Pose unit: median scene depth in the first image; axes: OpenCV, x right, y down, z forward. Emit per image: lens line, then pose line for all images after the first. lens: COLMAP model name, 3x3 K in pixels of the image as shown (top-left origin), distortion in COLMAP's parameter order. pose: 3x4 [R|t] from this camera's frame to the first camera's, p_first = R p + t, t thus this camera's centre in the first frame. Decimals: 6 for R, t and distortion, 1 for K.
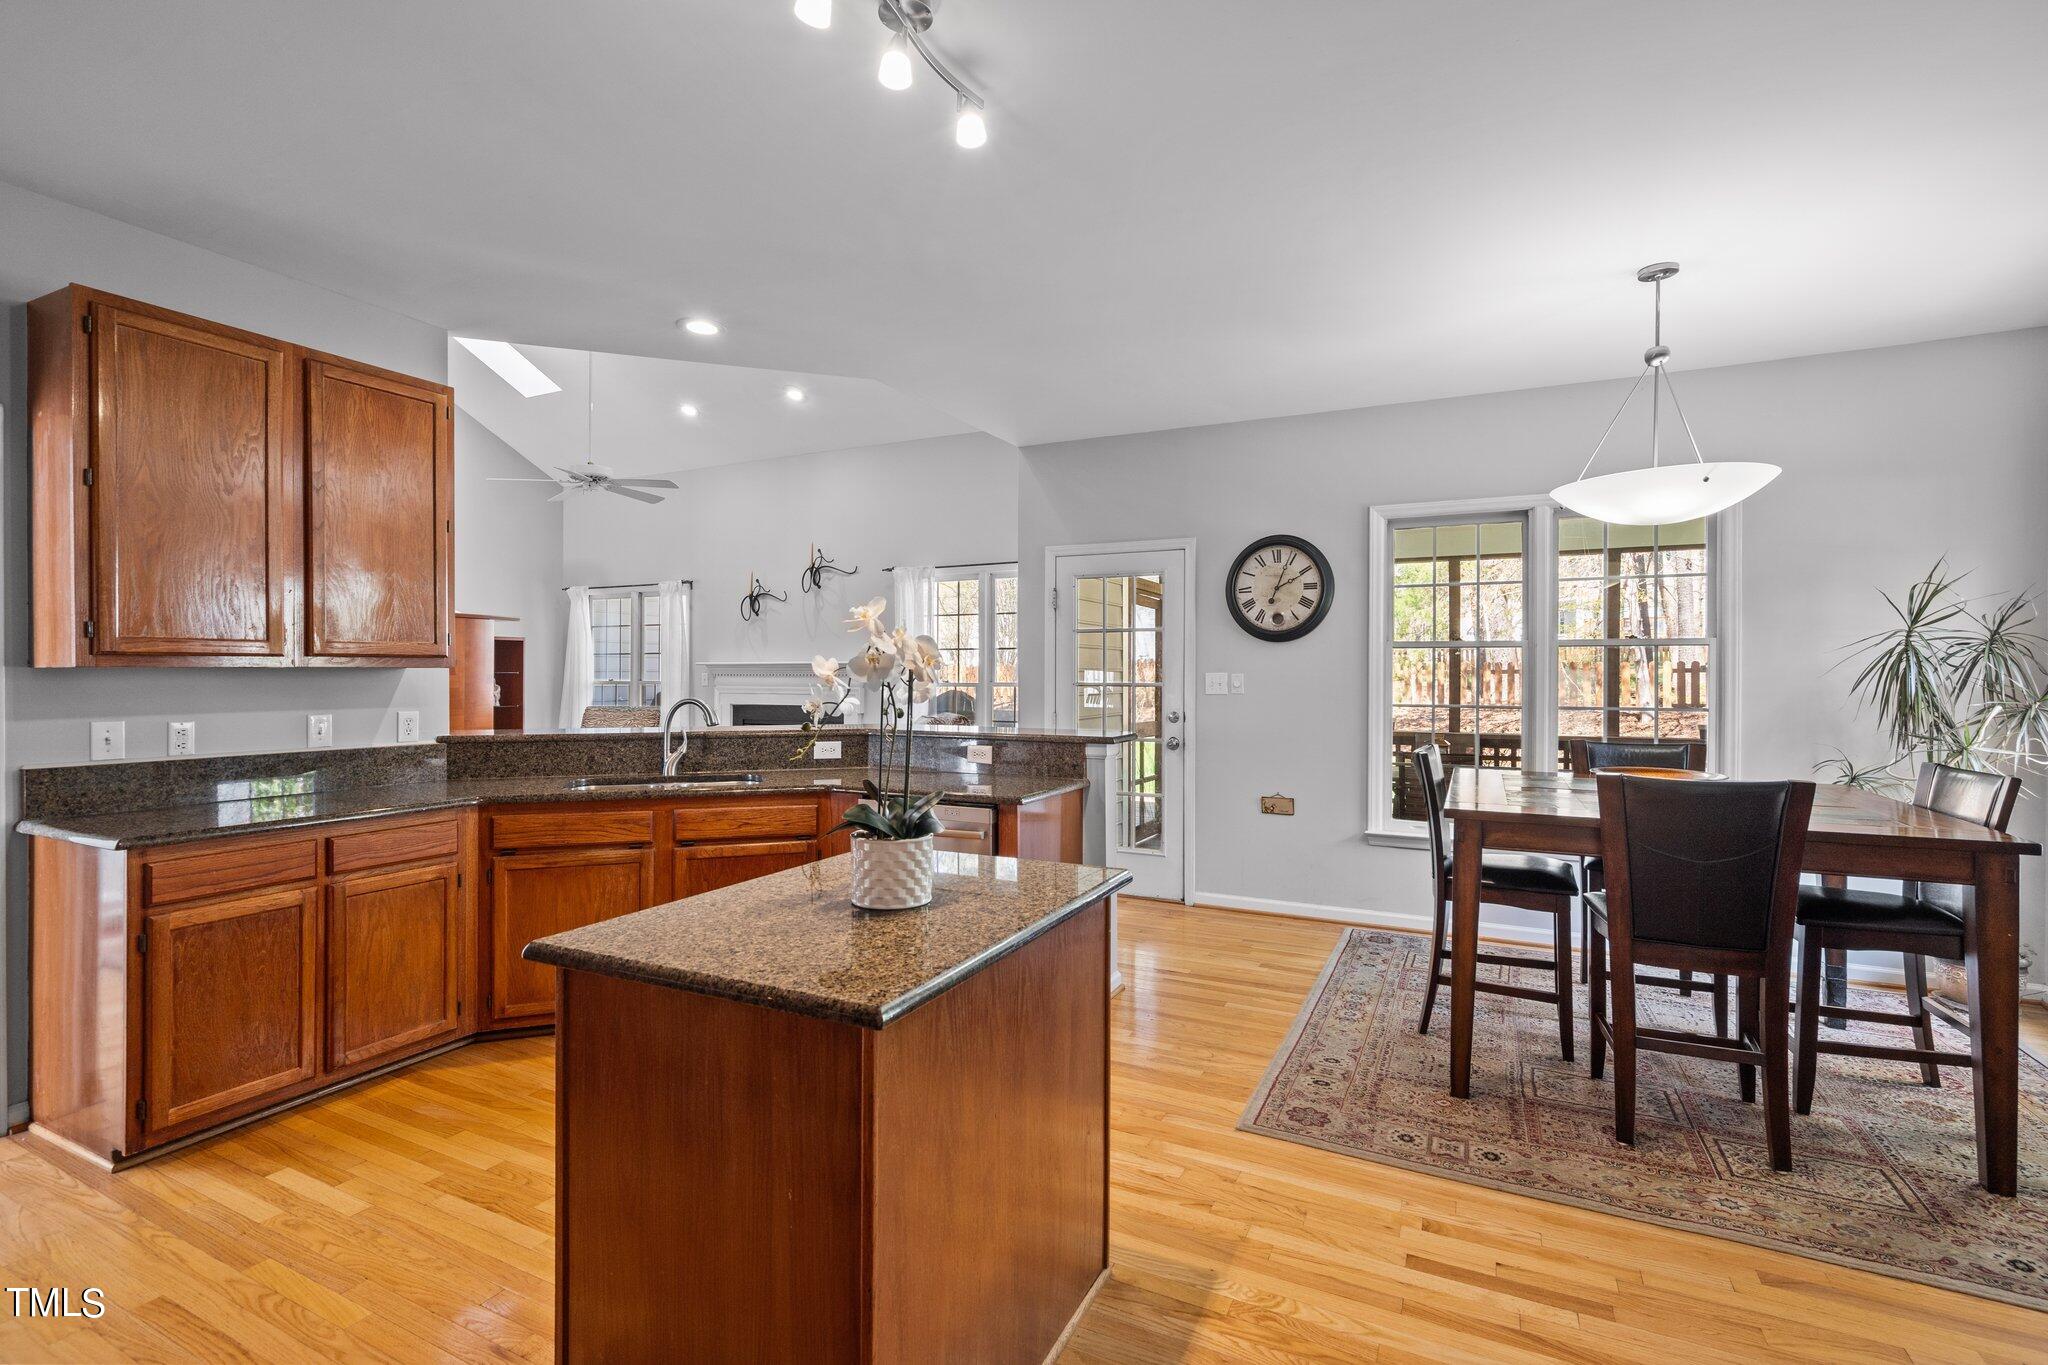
lens RADIAL K [[931.7, 0, 1027.4], [0, 931.7, 675.4], [0, 0, 1]] dist [-0.006209, 0.003346]
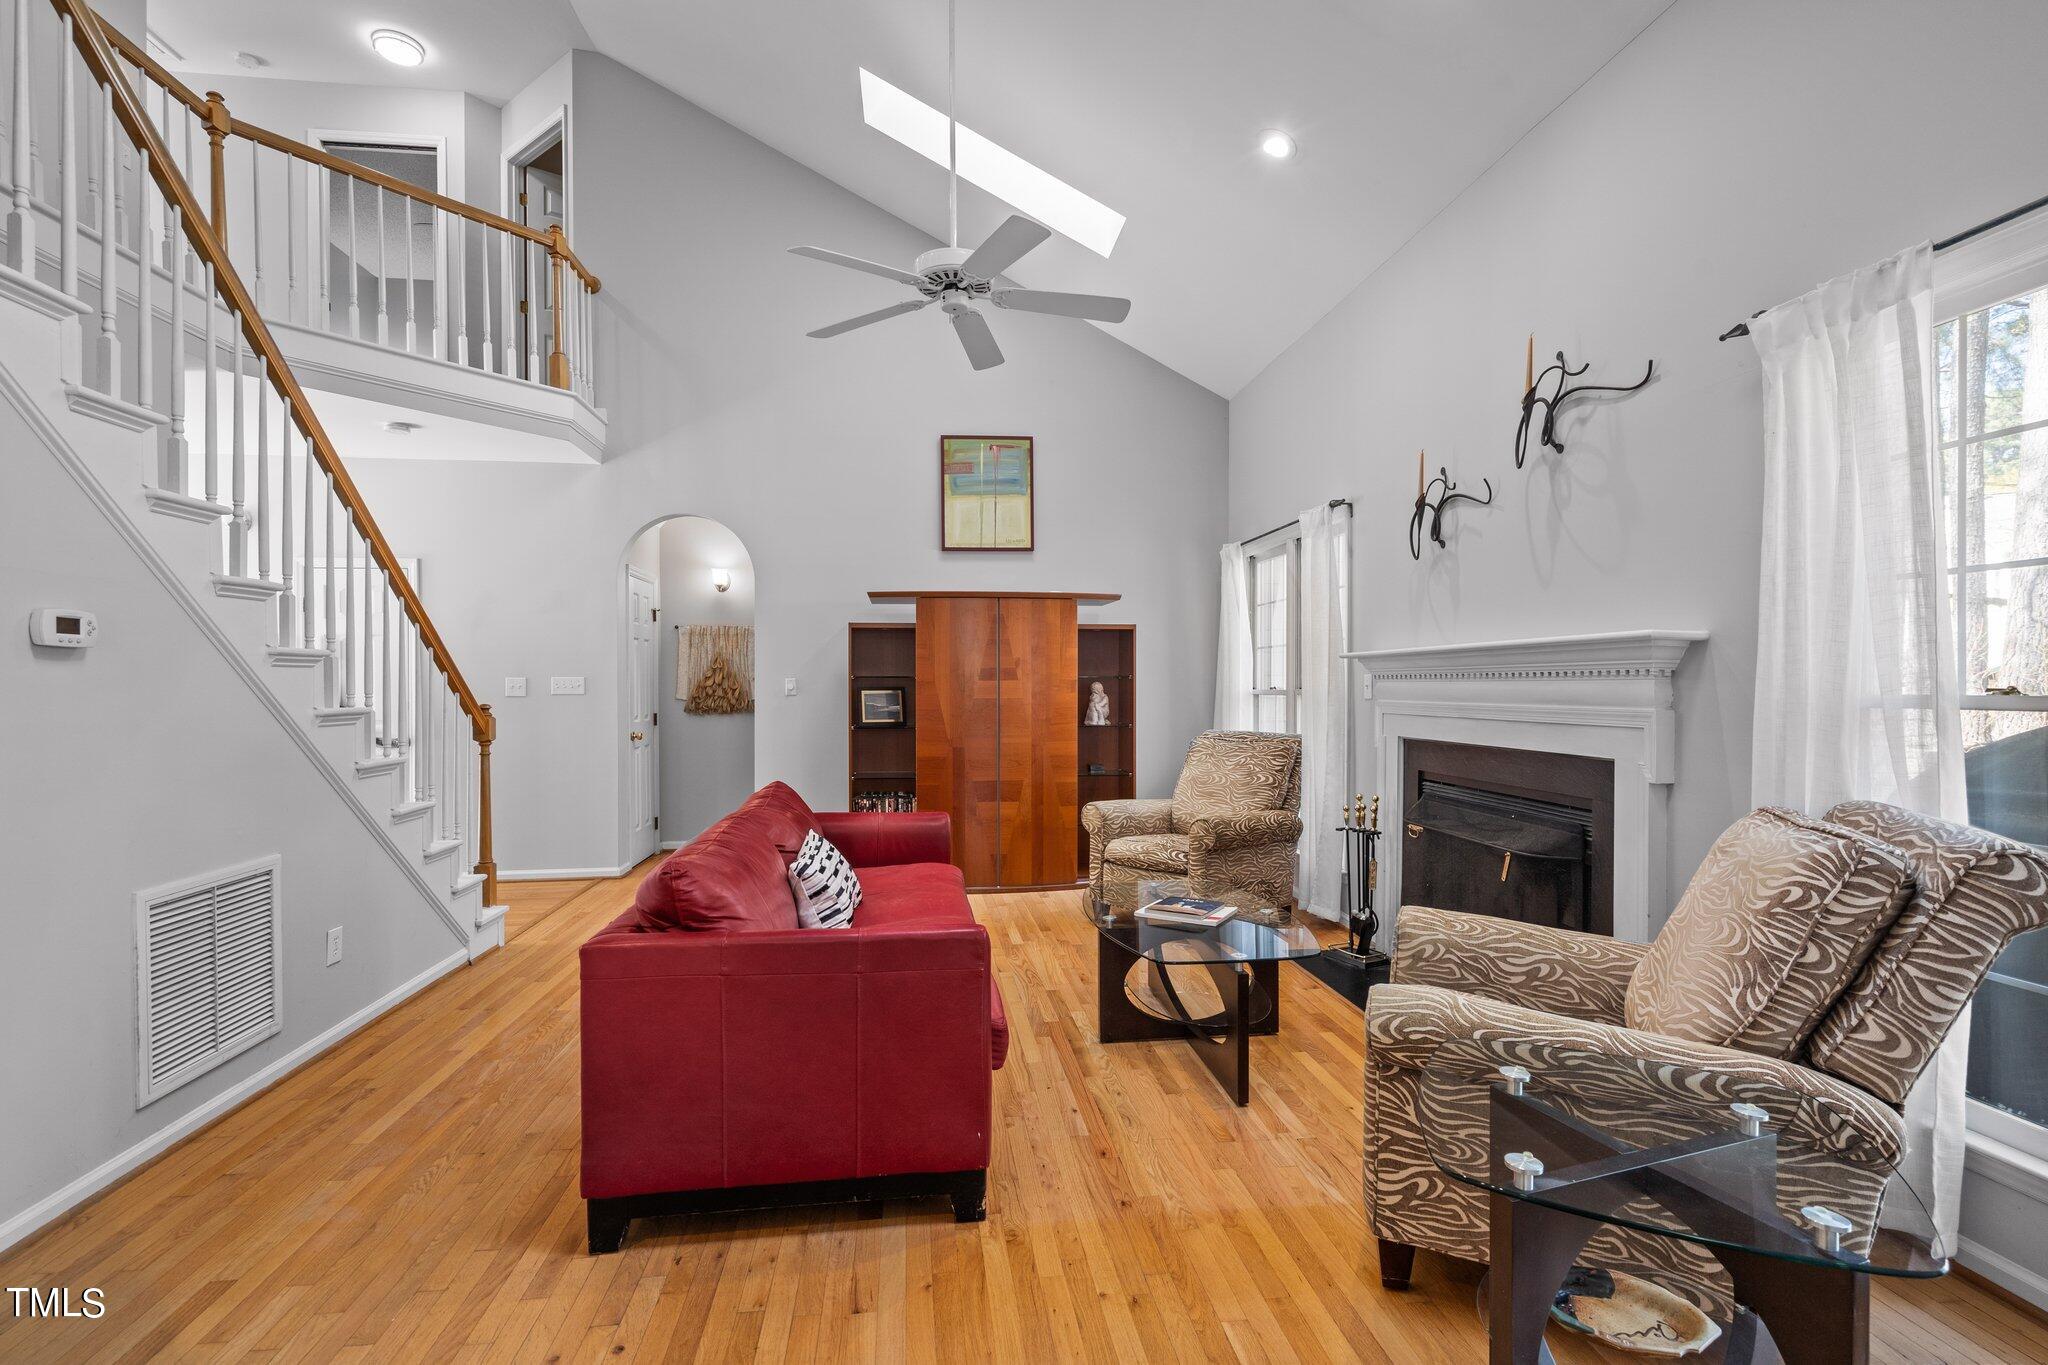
lens RADIAL K [[931.7, 0, 1025.1], [0, 931.7, 689.5], [0, 0, 1]] dist [-0.006209, 0.003346]
pose [[0.552360, 0.001821, -0.833604, -0.046953], [0.000239, 0.999997, 0.002343, 0.011189], [0.833606, -0.001493, 0.552358, 1.290537]]
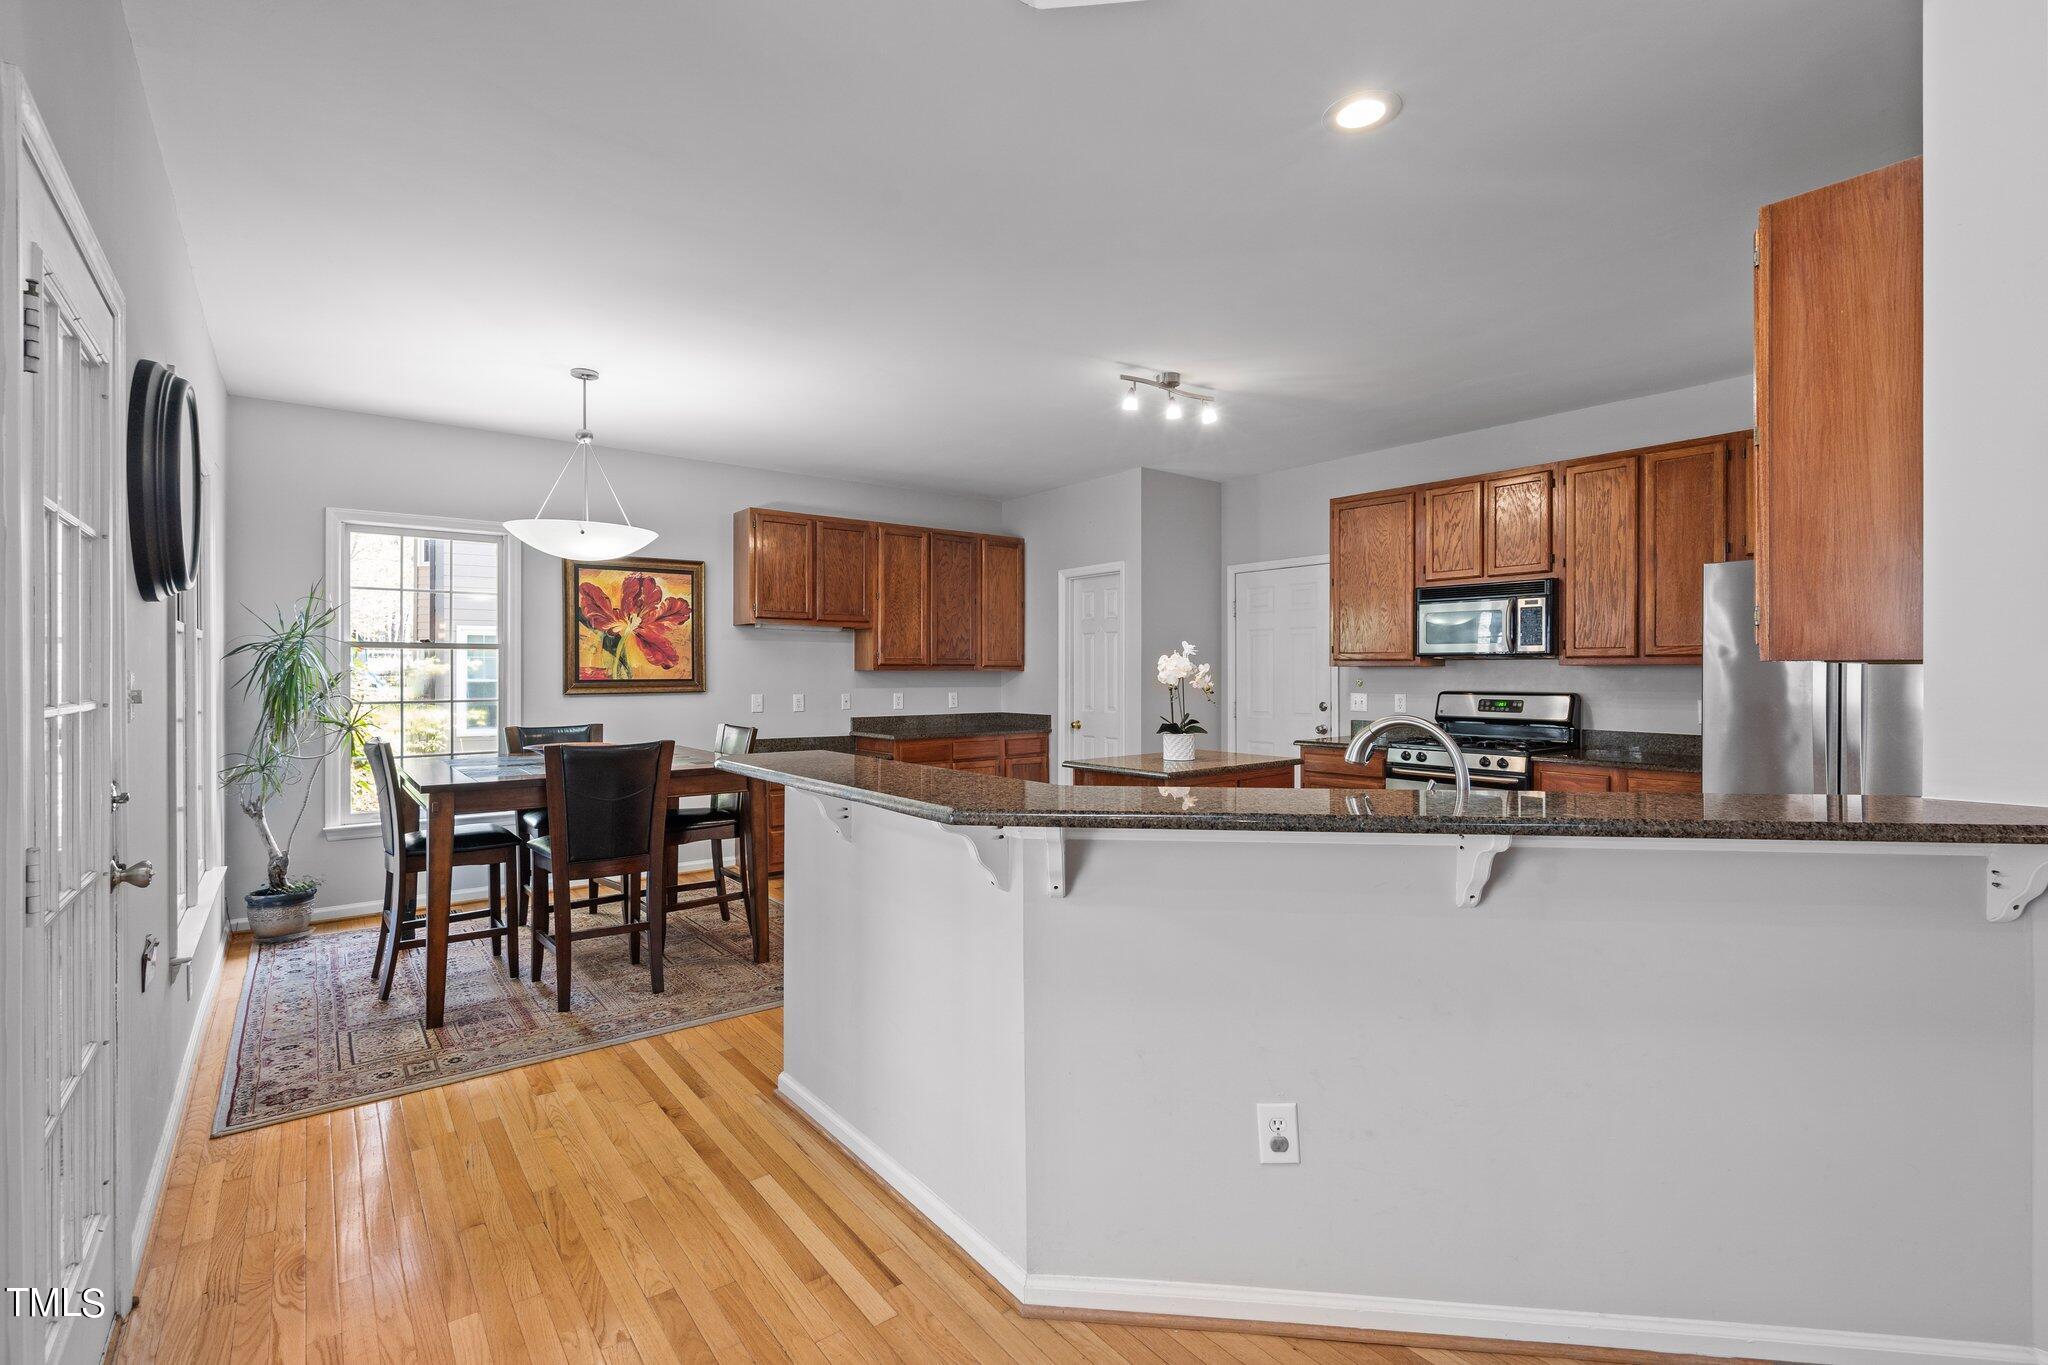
lens RADIAL K [[931.7, 0, 1035.5], [0, 931.7, 674.0], [0, 0, 1]] dist [-0.006209, 0.003346]
pose [[-0.903999, -0.000562, 0.427534, -0.409810], [0.001596, 0.999988, 0.004688, -0.002298], [-0.427532, 0.004920, -0.903987, 1.615151]]
